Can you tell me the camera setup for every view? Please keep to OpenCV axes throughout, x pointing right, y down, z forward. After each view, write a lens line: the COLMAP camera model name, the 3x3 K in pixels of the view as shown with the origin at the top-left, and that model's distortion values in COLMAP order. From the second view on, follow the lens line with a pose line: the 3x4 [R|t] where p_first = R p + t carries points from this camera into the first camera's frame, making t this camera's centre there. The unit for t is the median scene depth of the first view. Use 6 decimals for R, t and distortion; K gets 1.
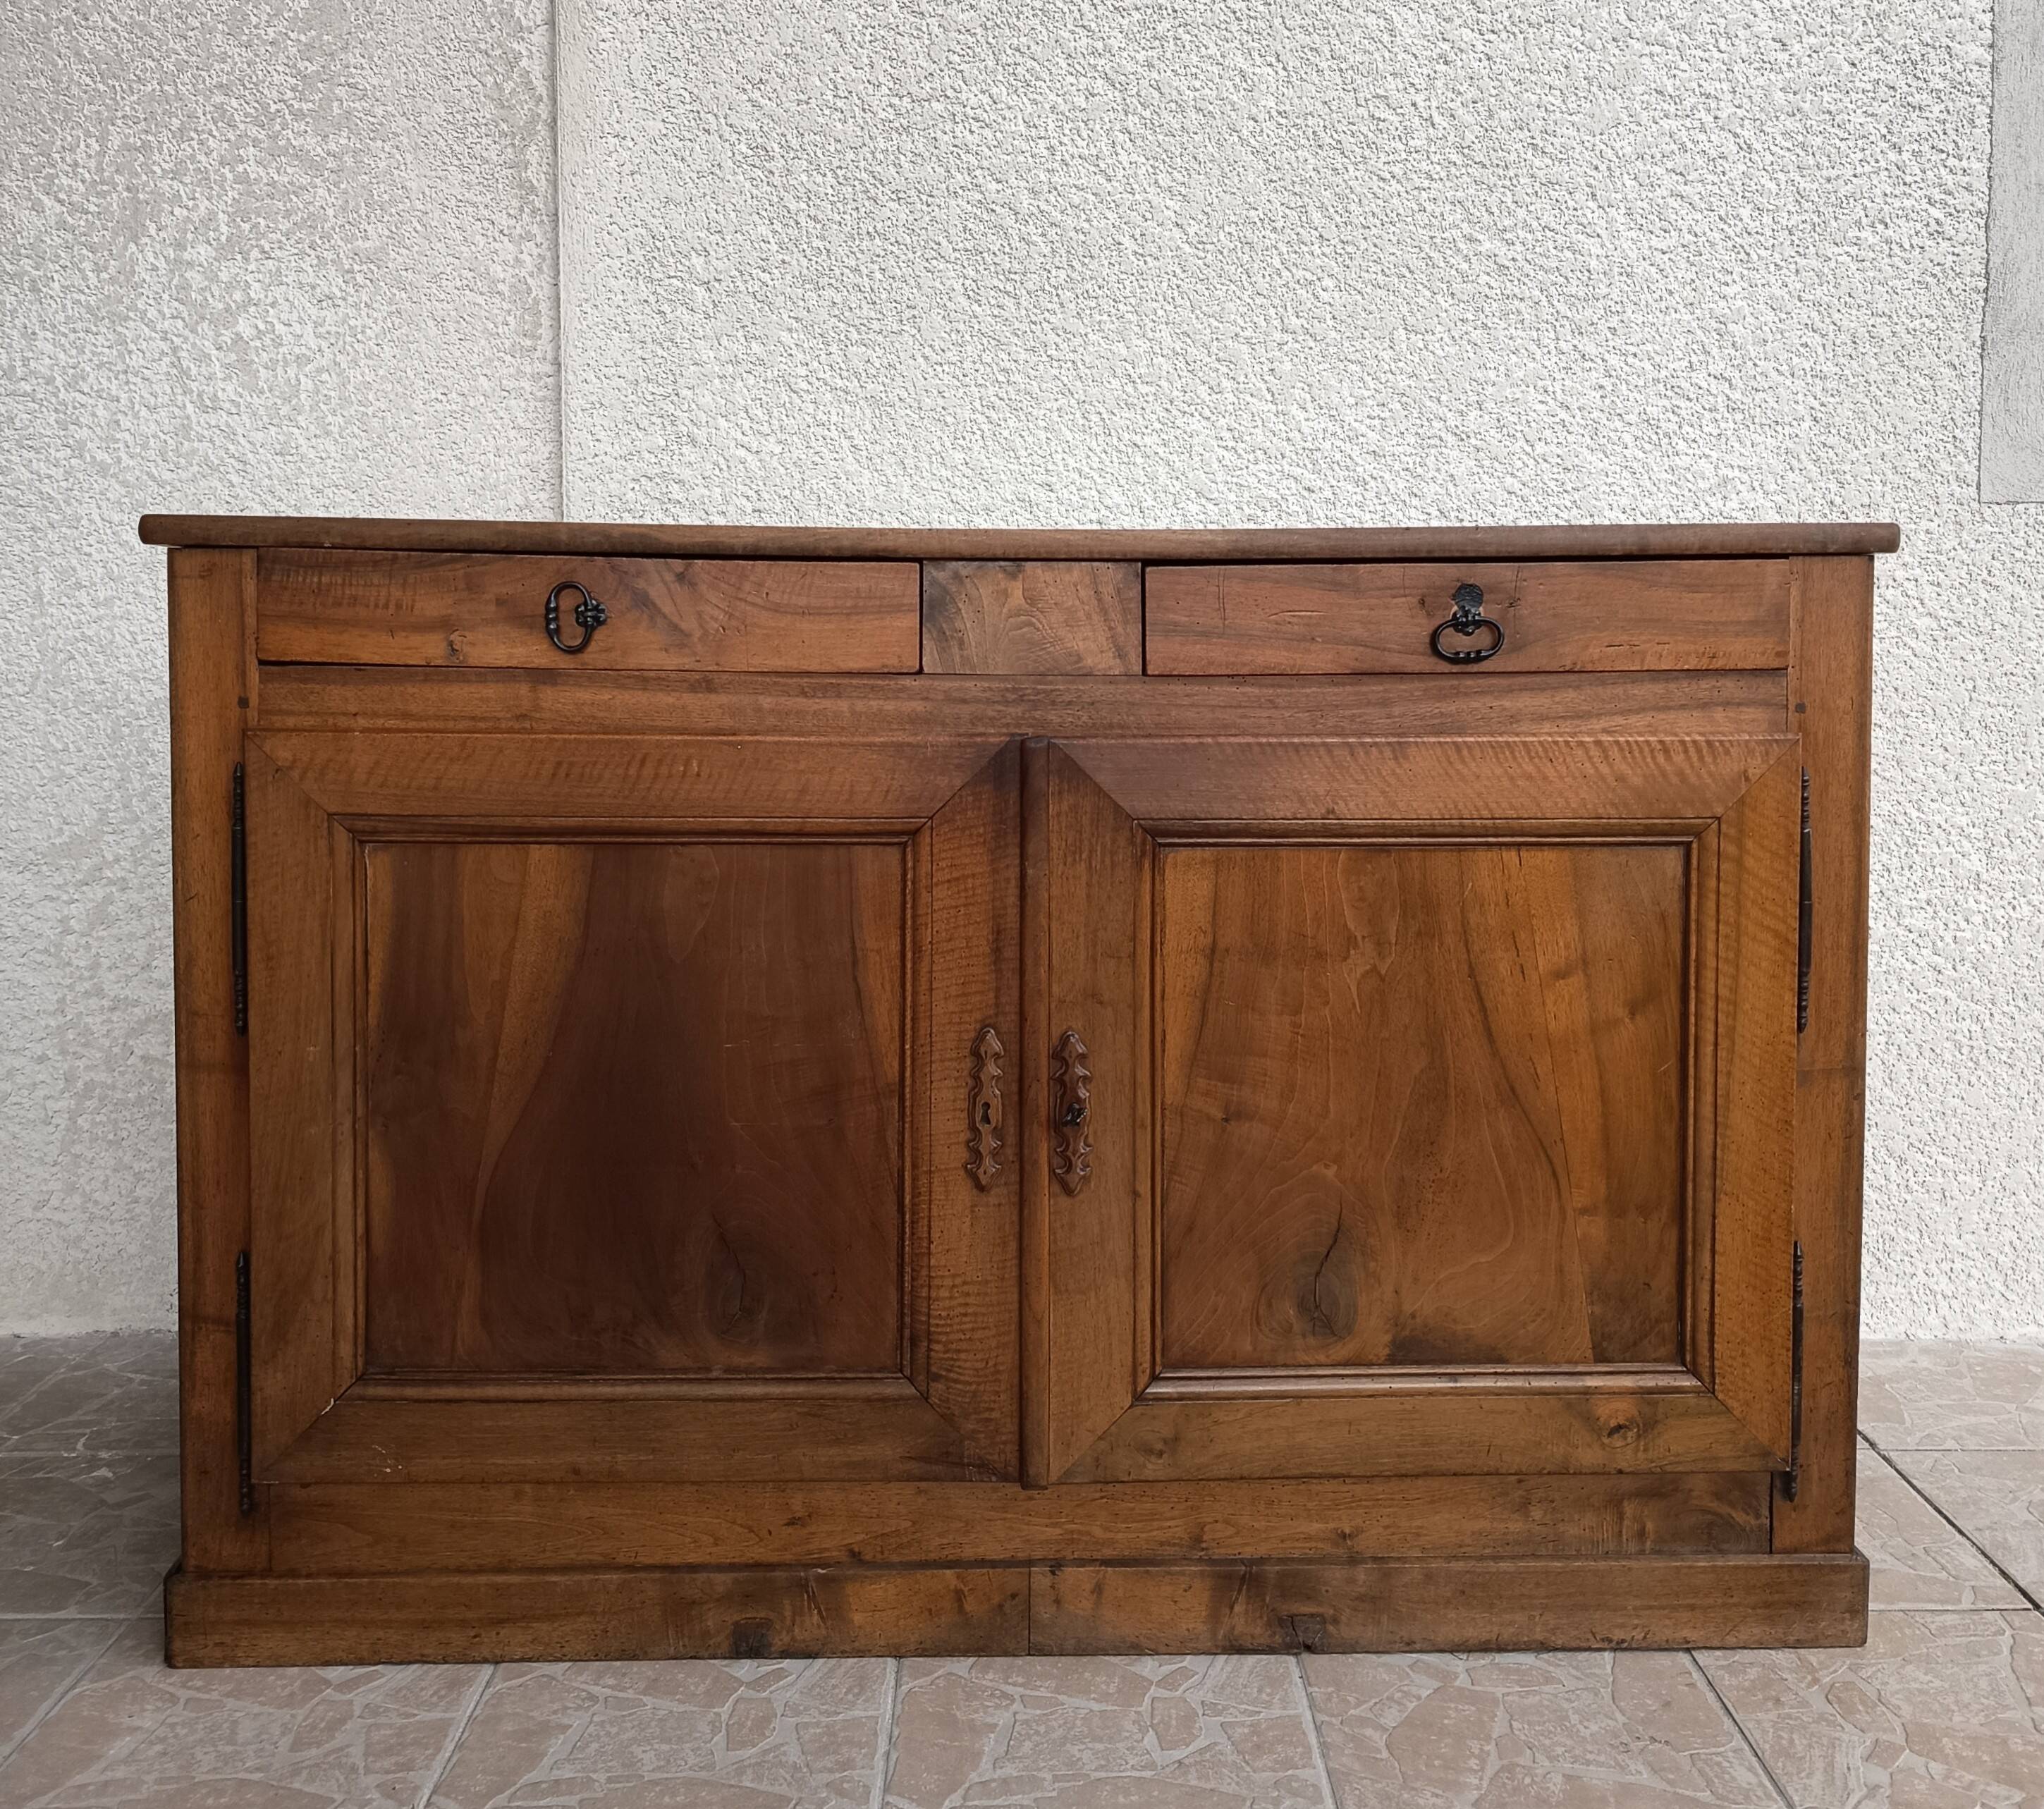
lens RADIAL K [[1988.2, 0, 1044.1], [0, 1988.2, 695.9], [0, 0, 1]] dist [0.007270, 0.000000]
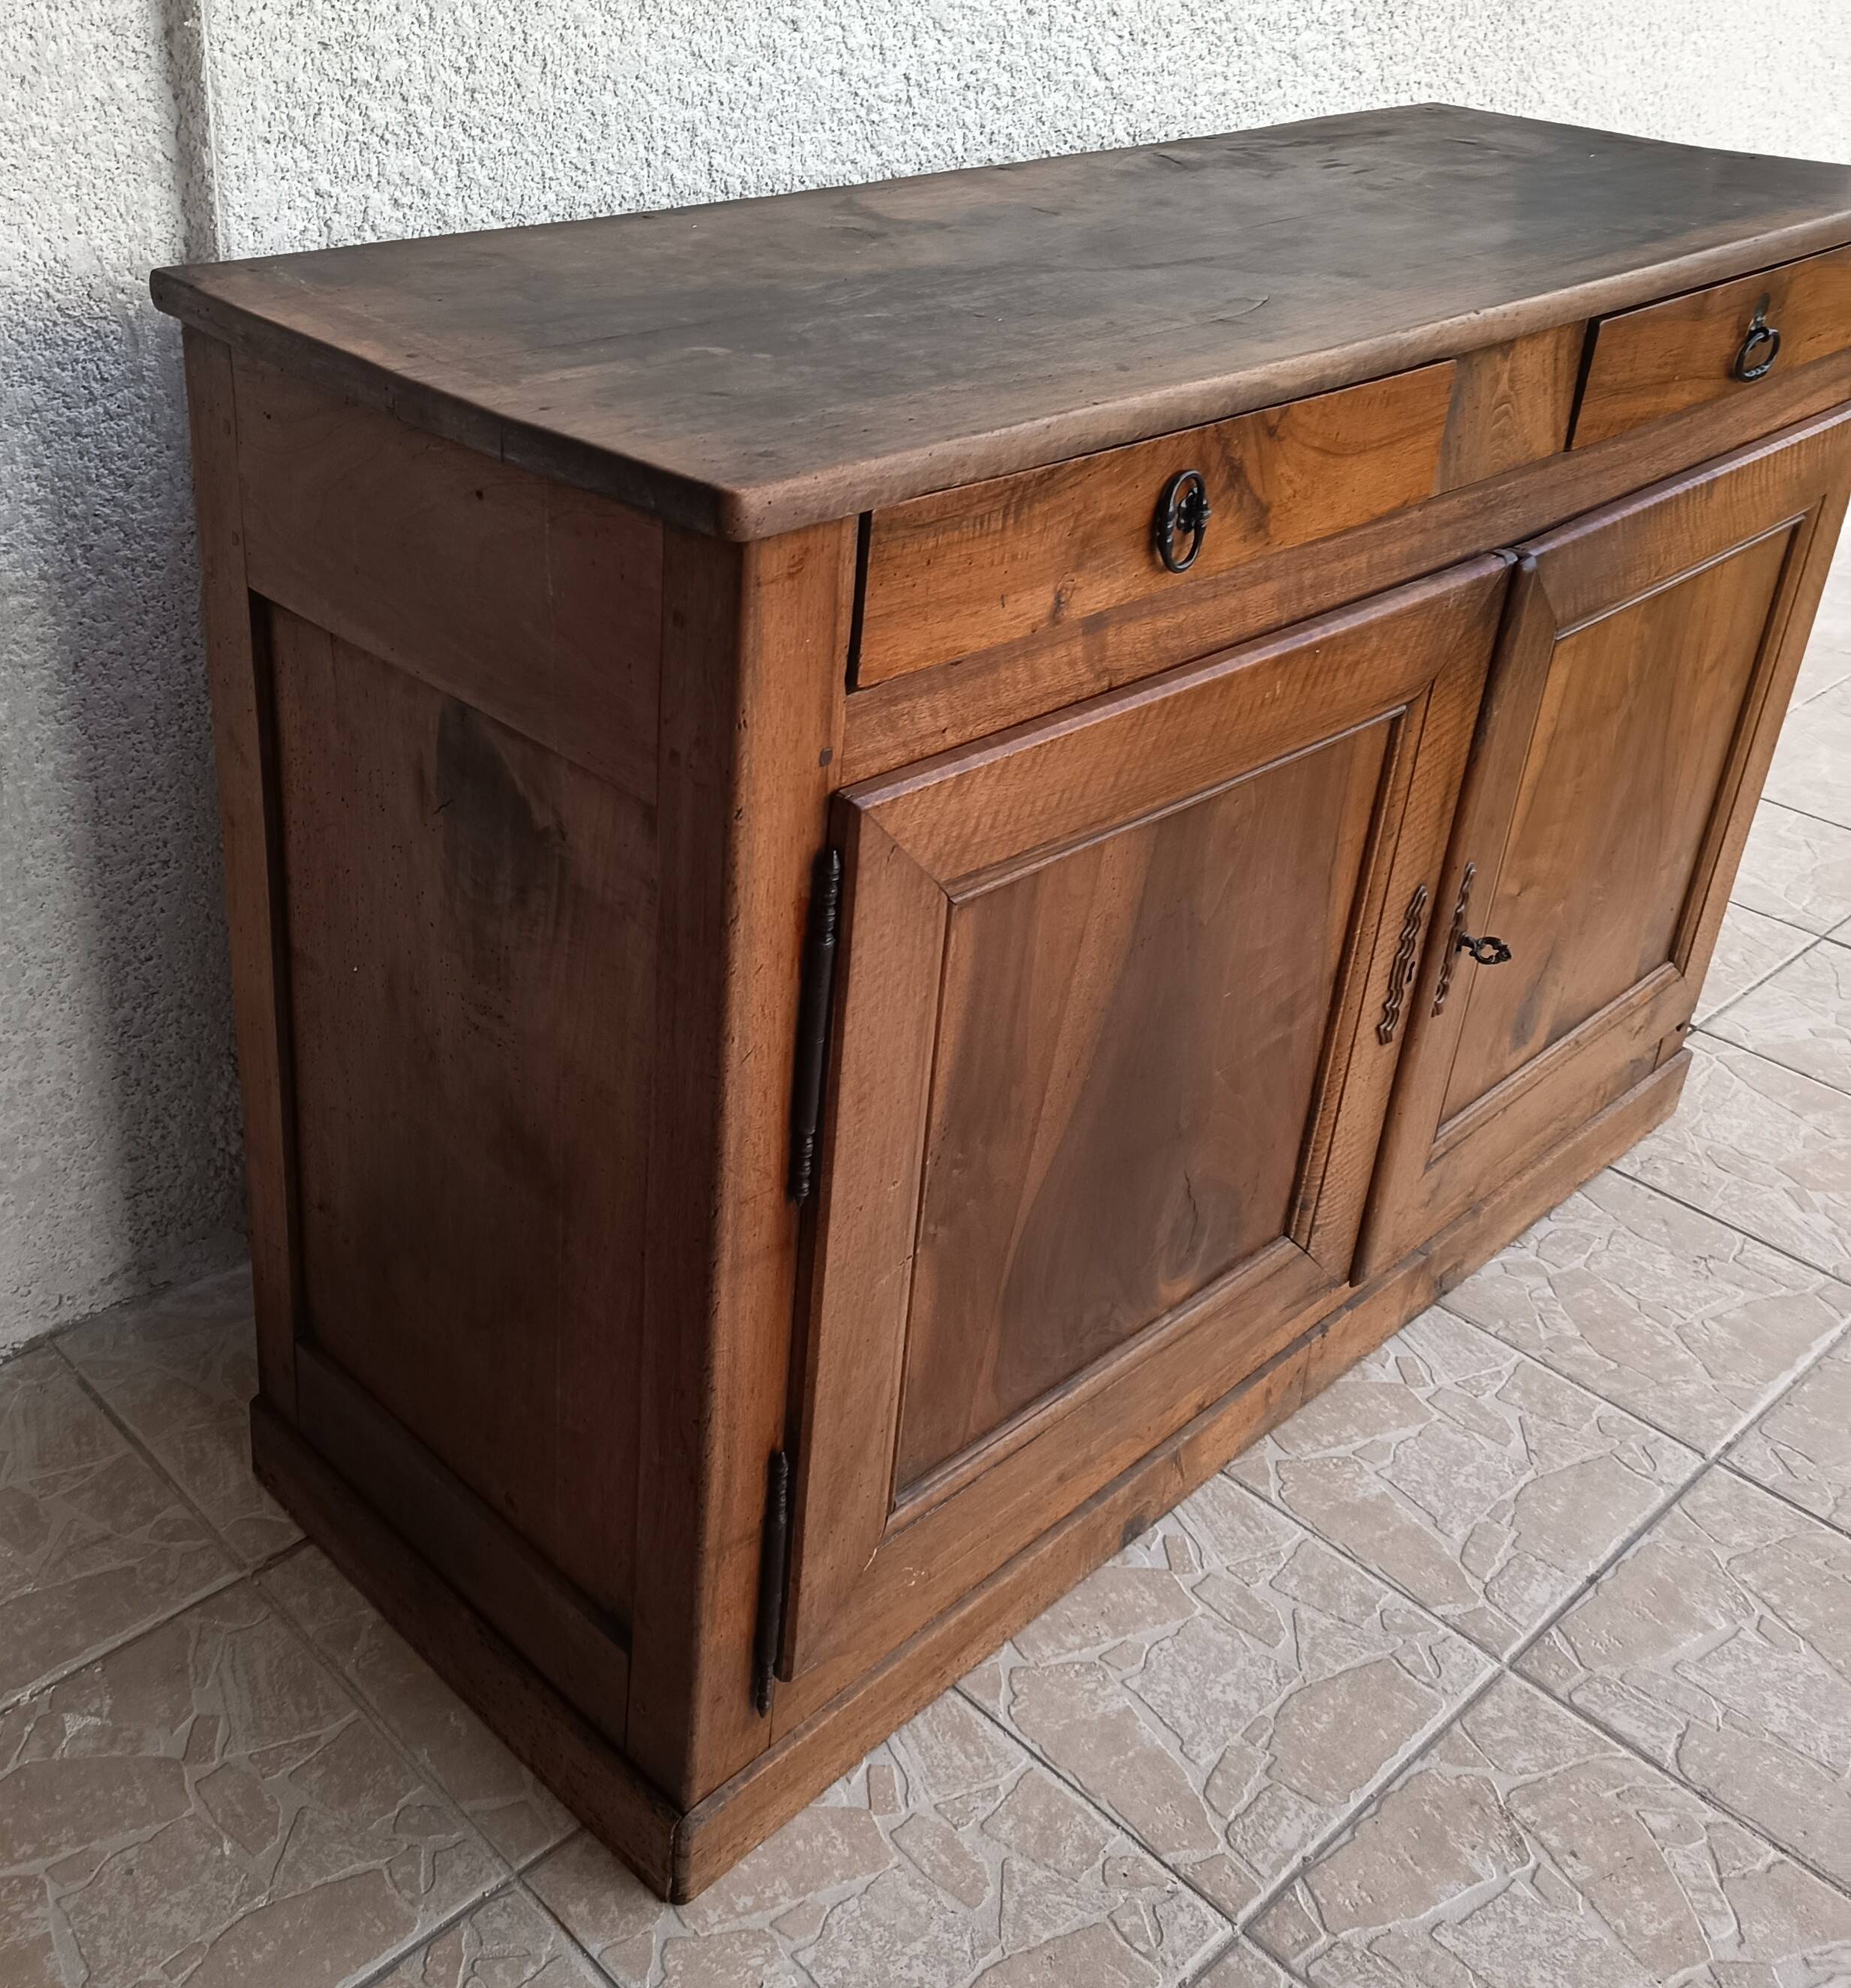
lens RADIAL K [[2092.5, 0, 710.5], [0, 2092.5, 875.9], [0, 0, 1]] dist [0.034157, 0.000000]
pose [[0.754791, -0.286862, 0.589915, -0.801317], [-0.011087, 0.893602, 0.448724, -0.246204], [-0.655871, -0.345233, 0.671302, 0.573914]]
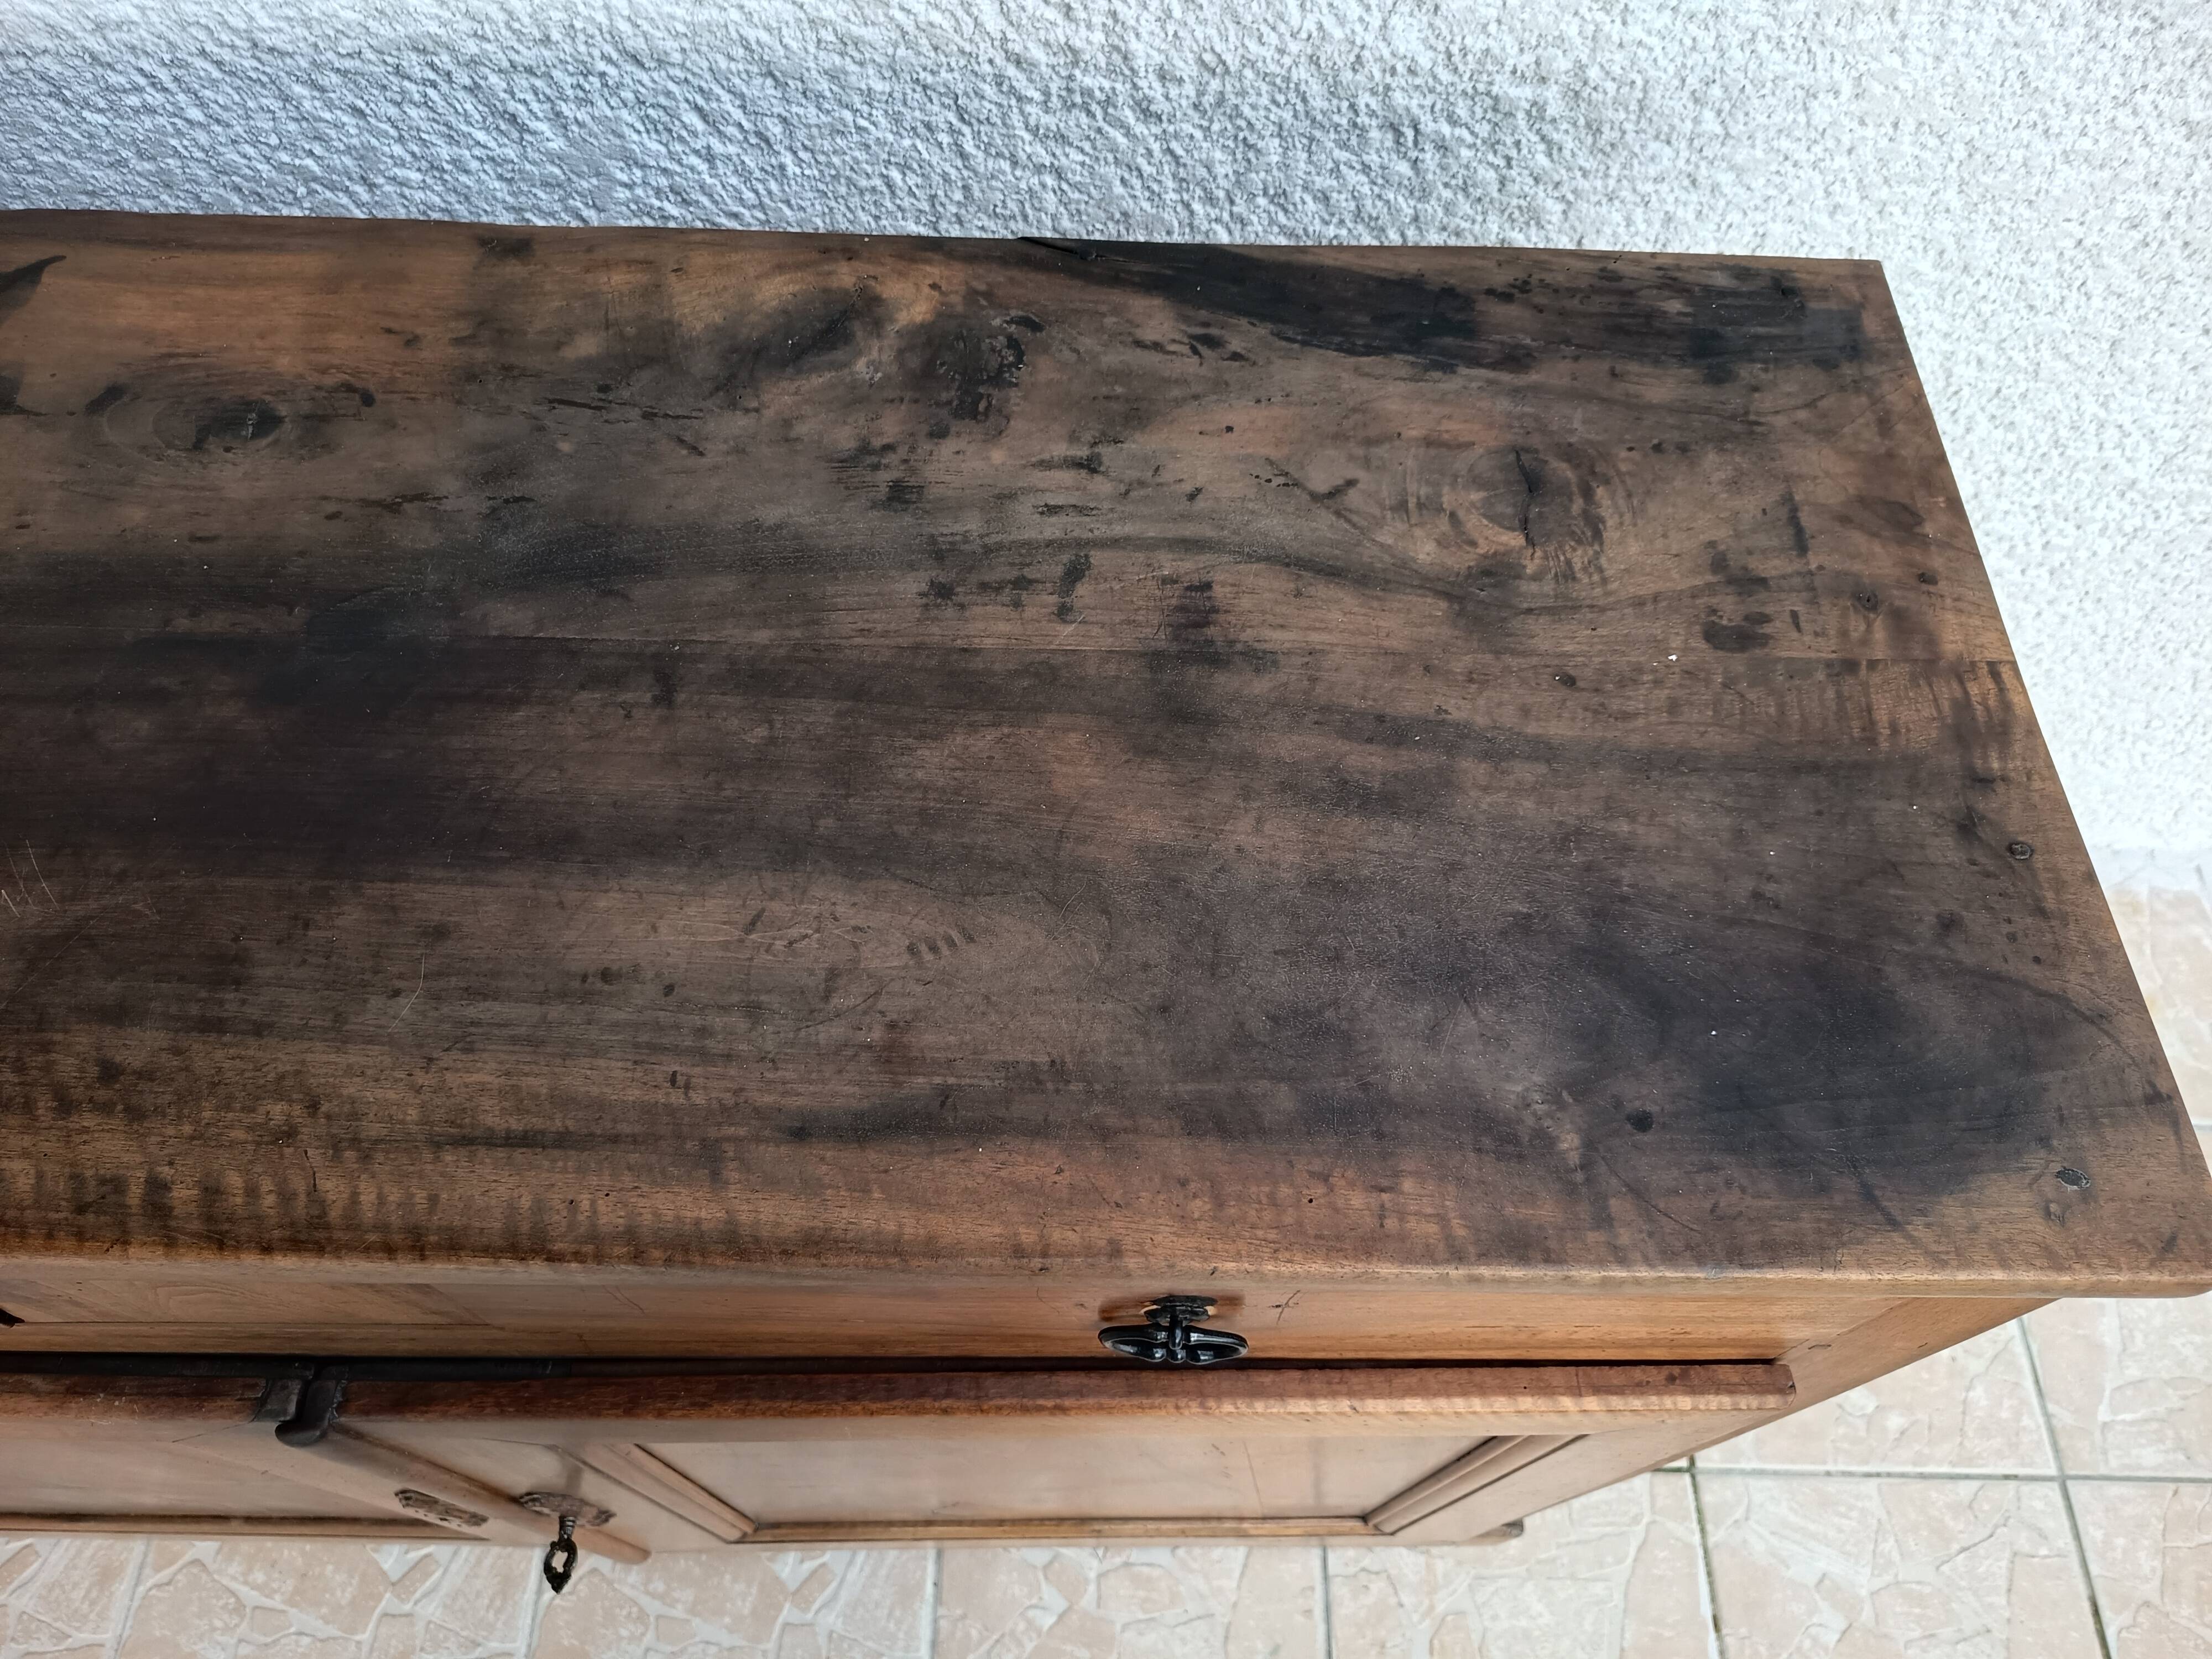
lens RADIAL K [[1554.3, 0, 1103.2], [0, 1554.3, 839.4], [0, 0, 1]] dist [0.023998, -0.029151]
pose [[0.998933, 0.044064, 0.013816, 0.186424], [-0.034801, 0.521651, 0.852449, -0.399309], [0.030356, -0.852020, 0.522628, 0.903802]]
